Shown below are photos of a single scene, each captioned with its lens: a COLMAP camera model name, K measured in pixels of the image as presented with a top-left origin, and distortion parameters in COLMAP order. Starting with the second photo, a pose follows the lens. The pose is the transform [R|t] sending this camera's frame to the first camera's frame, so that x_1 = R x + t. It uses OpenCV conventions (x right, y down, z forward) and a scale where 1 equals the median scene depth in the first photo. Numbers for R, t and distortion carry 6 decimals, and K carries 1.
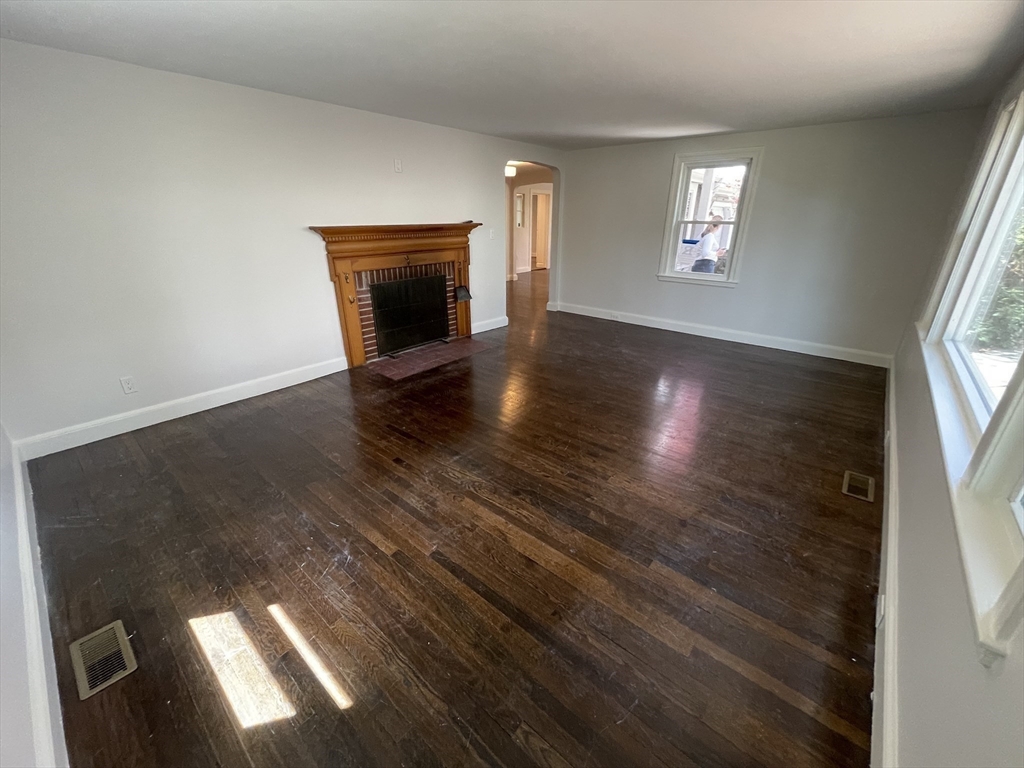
lens RADIAL K [[411.5, 0, 513.3], [0, 411.5, 384.0], [0, 0, 1]] dist [-0.008715, 0.000094]
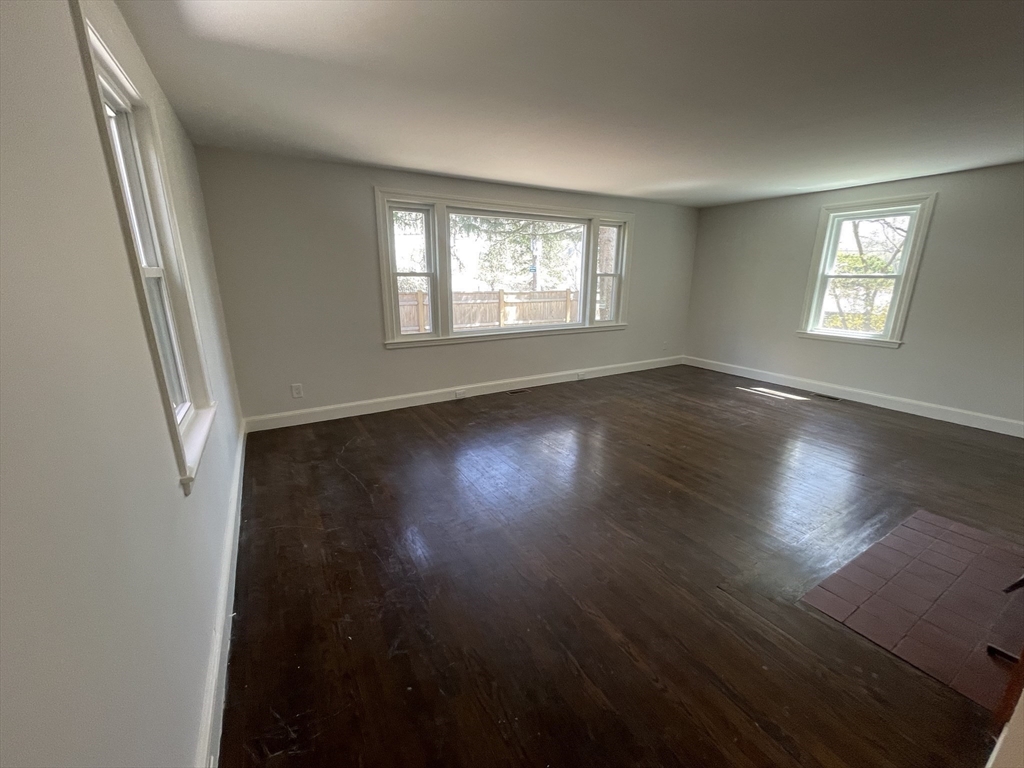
lens RADIAL K [[411.5, 0, 511.1], [0, 411.5, 384.0], [0, 0, 1]] dist [-0.008715, 0.000094]
pose [[-0.944523, -0.094849, 0.314451, 0.197969], [0.113394, 0.804357, 0.583225, -0.884224], [-0.308249, 0.586527, -0.748978, 2.237167]]
